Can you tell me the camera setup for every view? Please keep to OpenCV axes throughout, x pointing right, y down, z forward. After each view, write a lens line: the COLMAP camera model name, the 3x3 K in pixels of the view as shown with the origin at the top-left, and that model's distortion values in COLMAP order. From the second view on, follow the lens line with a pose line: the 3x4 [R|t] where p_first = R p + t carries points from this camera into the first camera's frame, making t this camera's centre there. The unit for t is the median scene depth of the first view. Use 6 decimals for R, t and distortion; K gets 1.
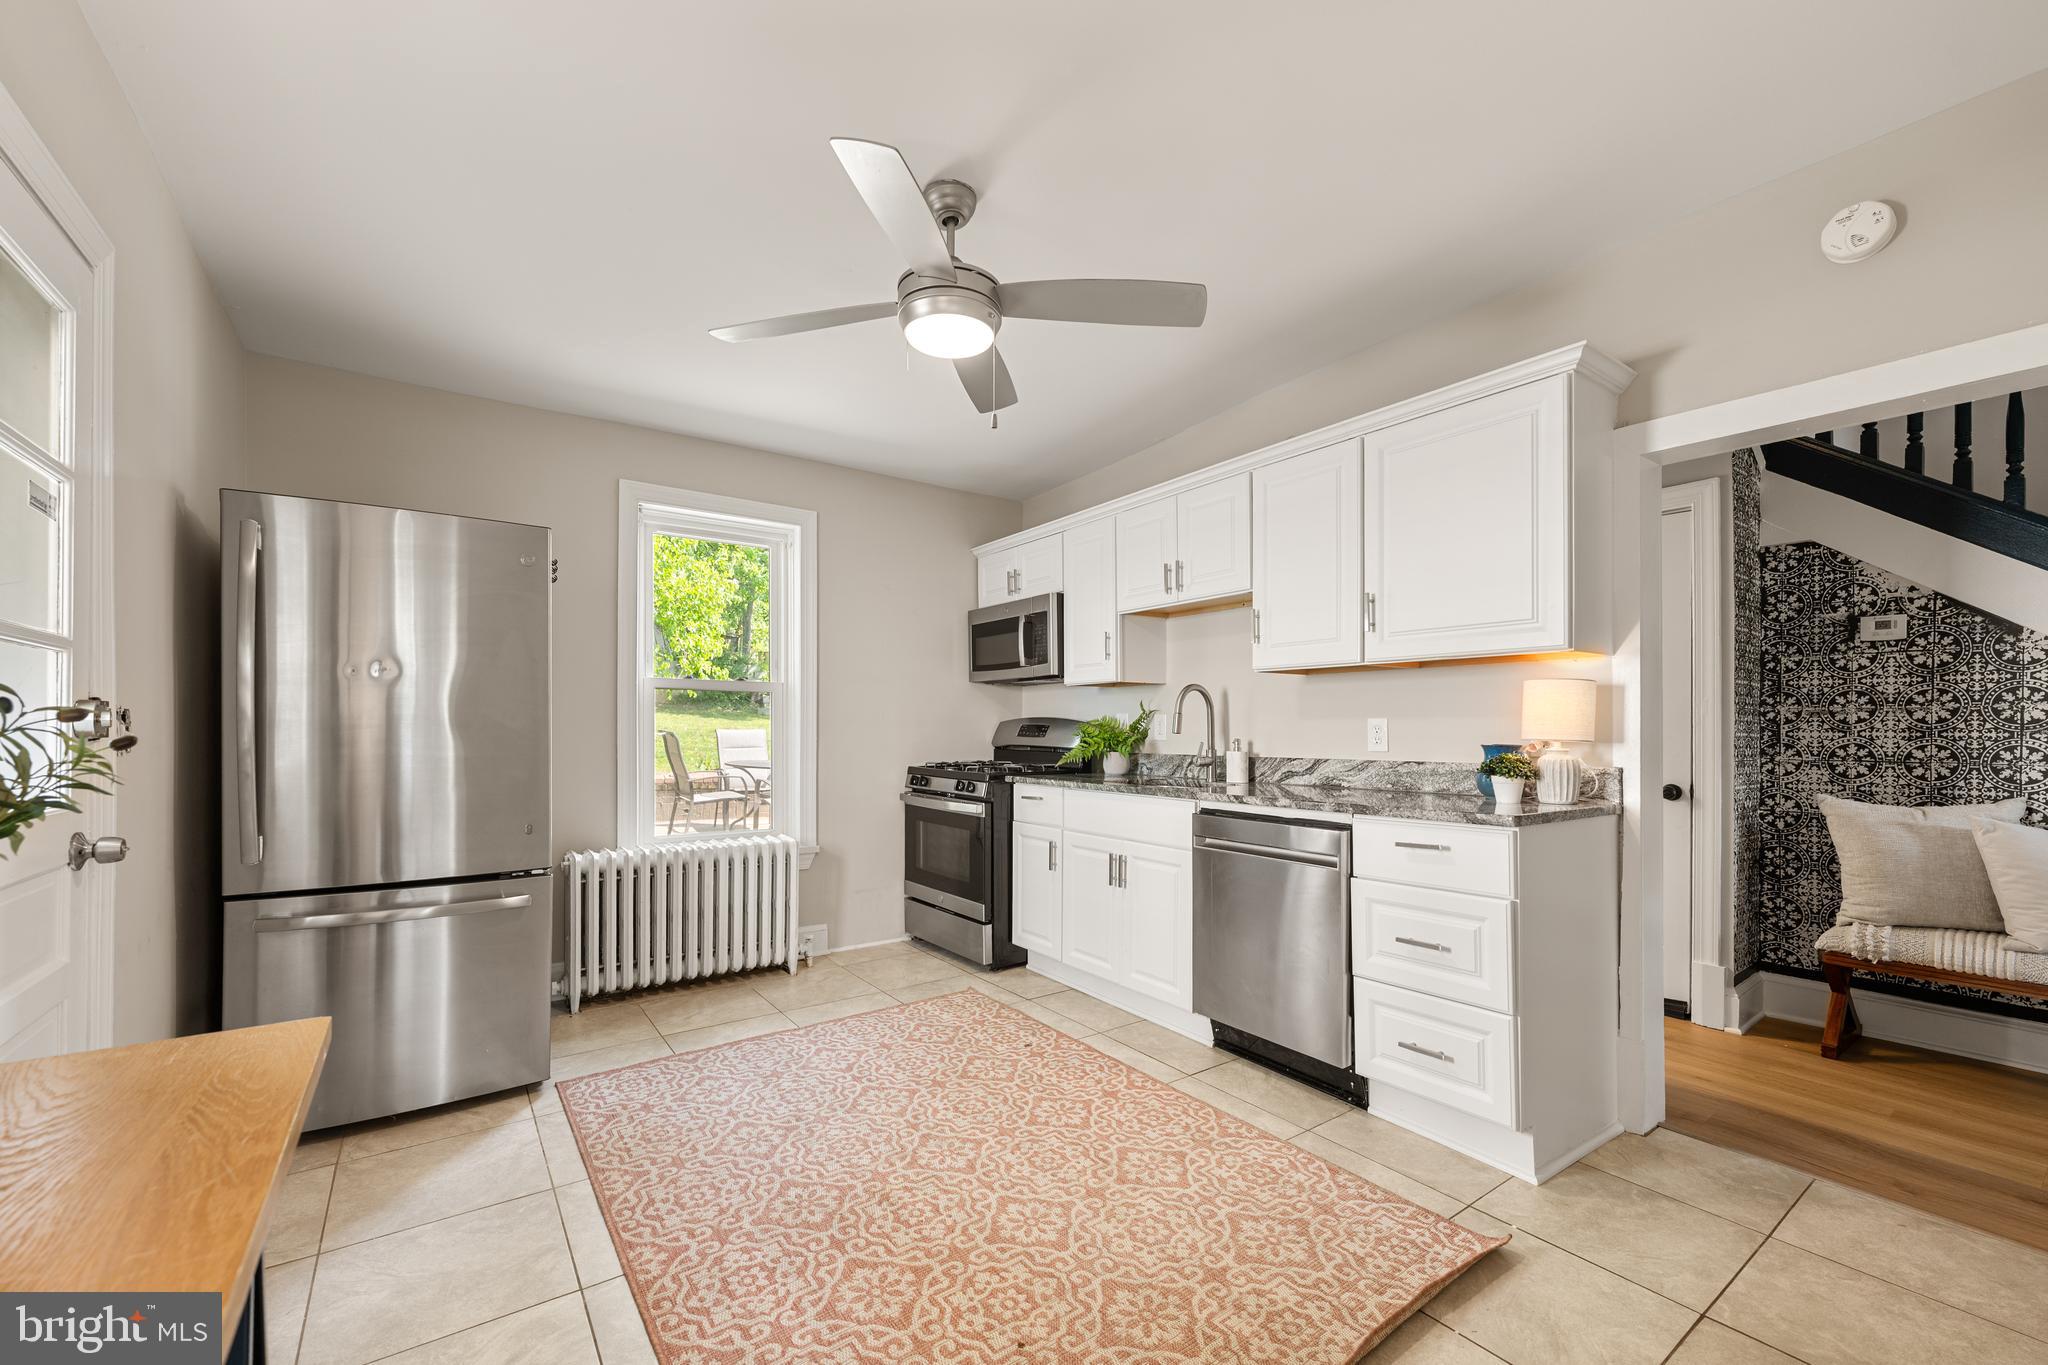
lens RADIAL K [[829.0, 0, 1003.0], [0, 829.0, 725.7], [0, 0, 1]] dist [0.002534, 0.000153]
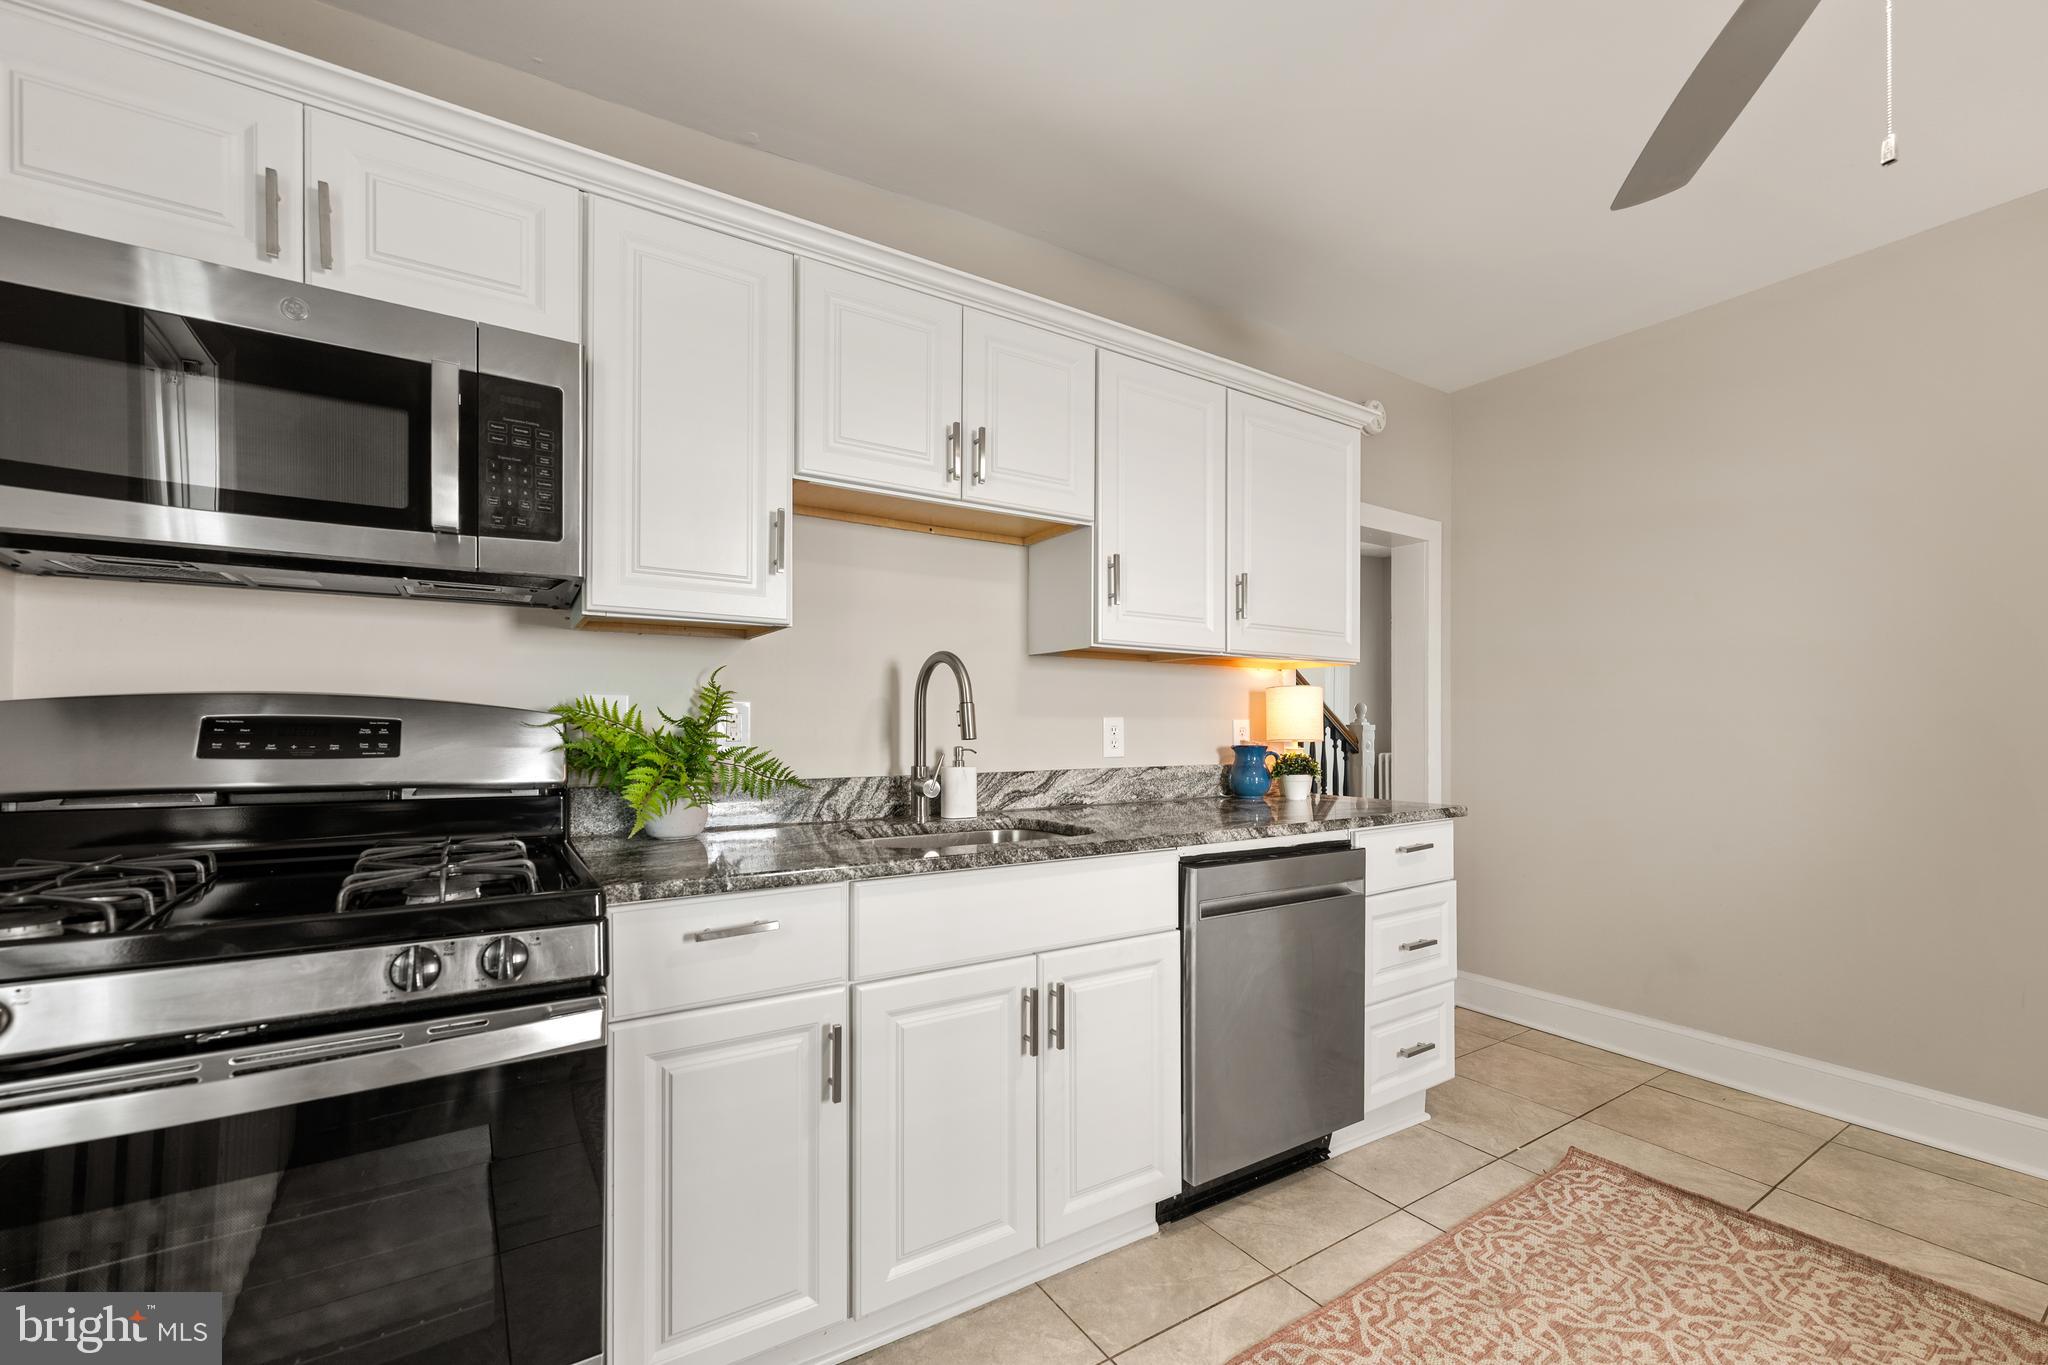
lens RADIAL K [[829.0, 0, 1036.5], [0, 829.0, 718.3], [0, 0, 1]] dist [0.002534, 0.000153]
pose [[0.025972, 0.007314, 0.999636, -0.351413], [-0.010082, 0.999924, -0.007054, -0.001507], [-0.999612, -0.009895, 0.026044, 0.970451]]
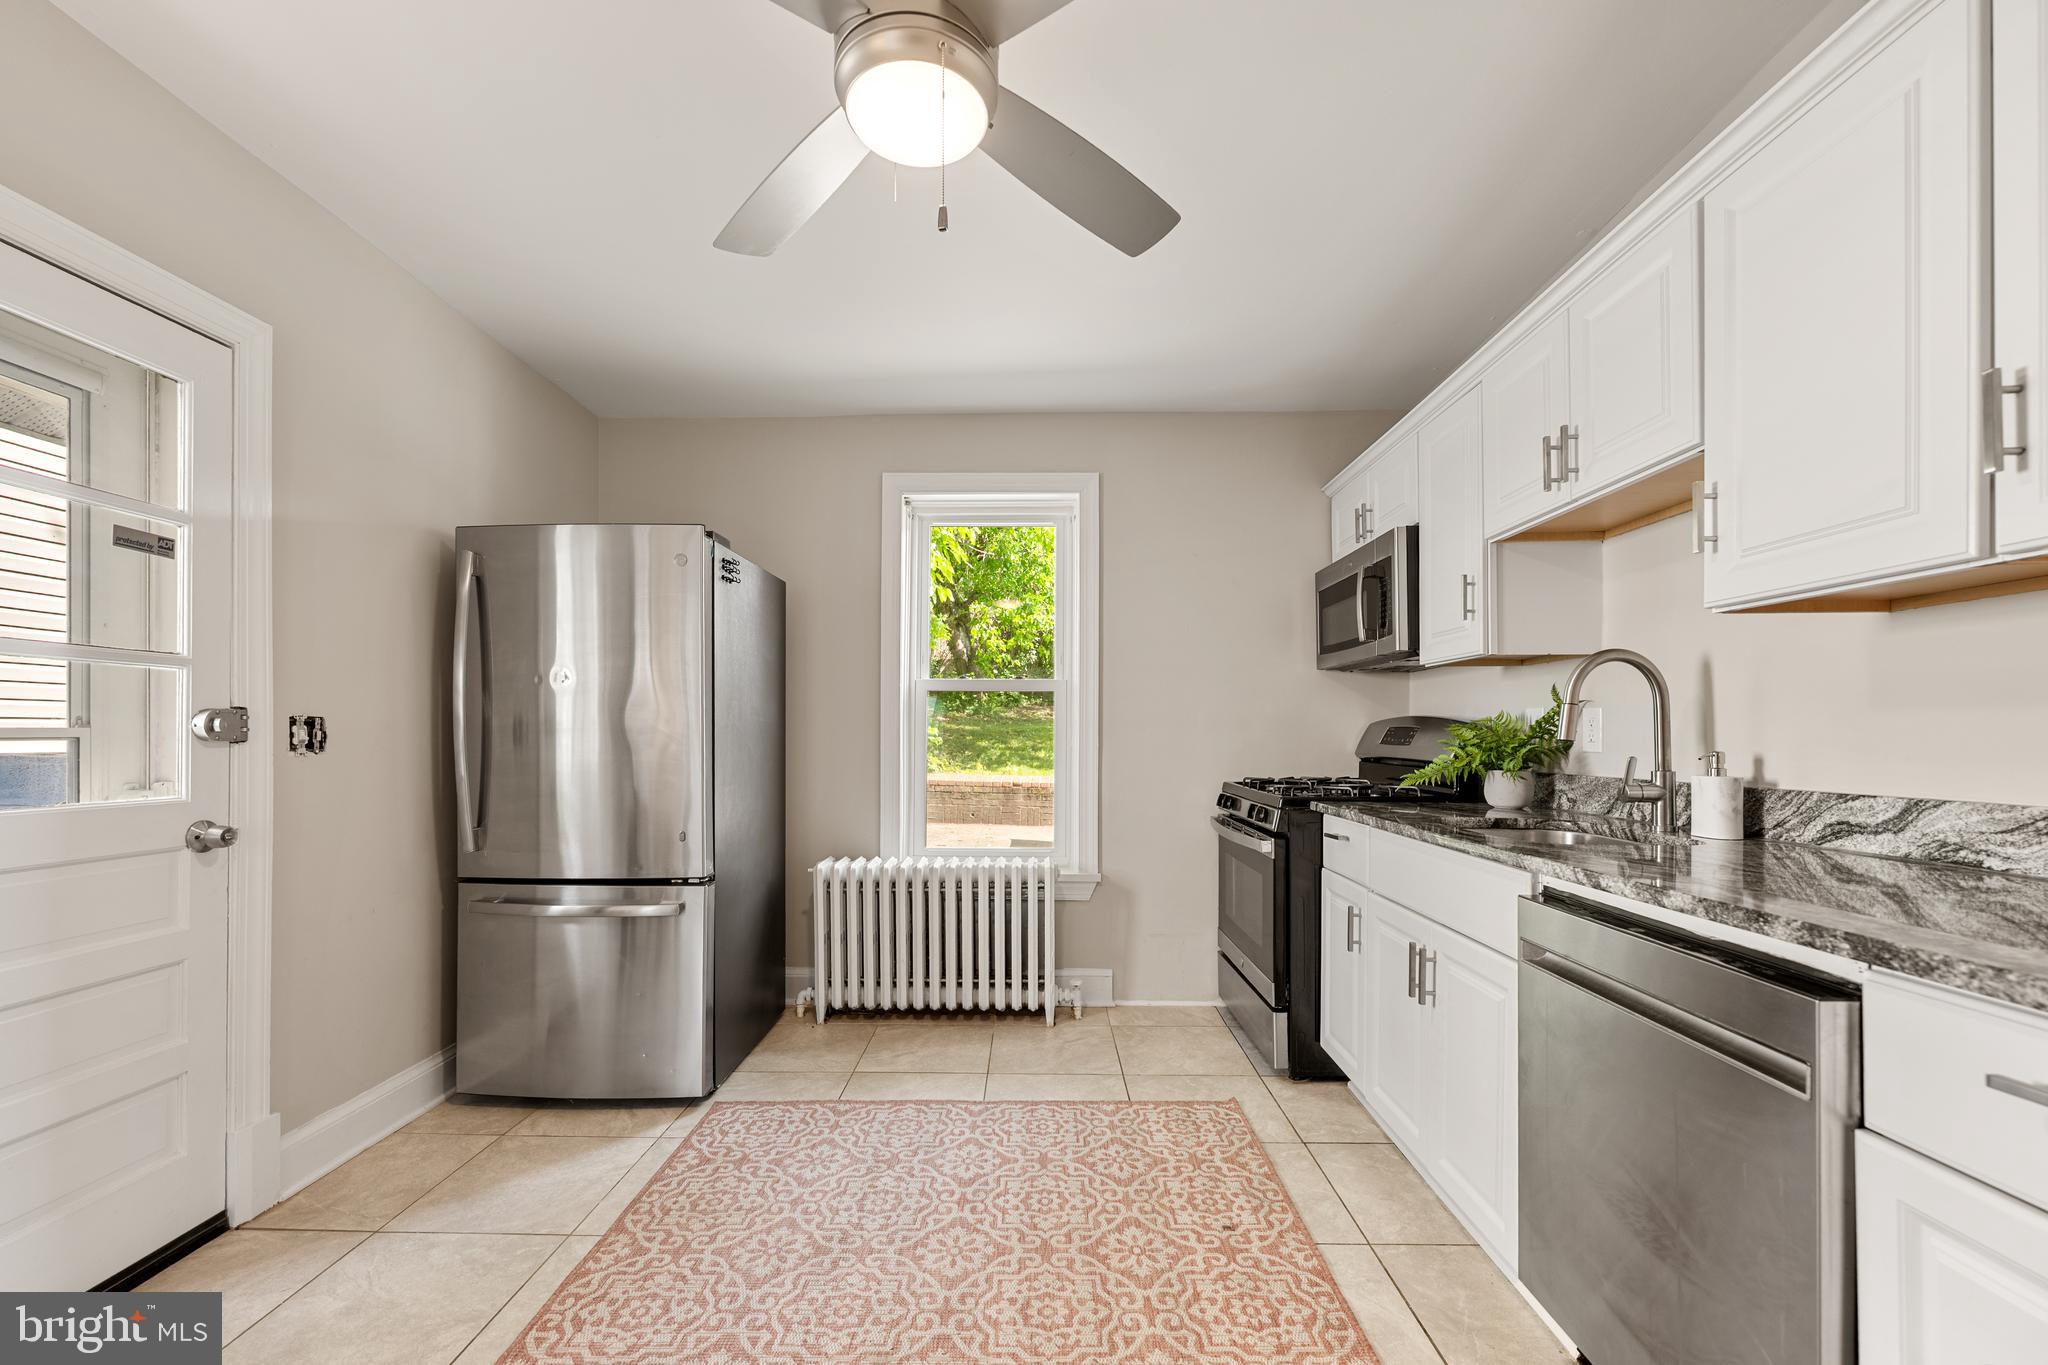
lens RADIAL K [[829.0, 0, 1008.0], [0, 829.0, 730.3], [0, 0, 1]] dist [0.002534, 0.000153]
pose [[0.803967, -0.003595, -0.594663, 0.247673], [0.002962, 0.999994, -0.002040, 0.002666], [0.594666, -0.000121, 0.803973, 0.347386]]
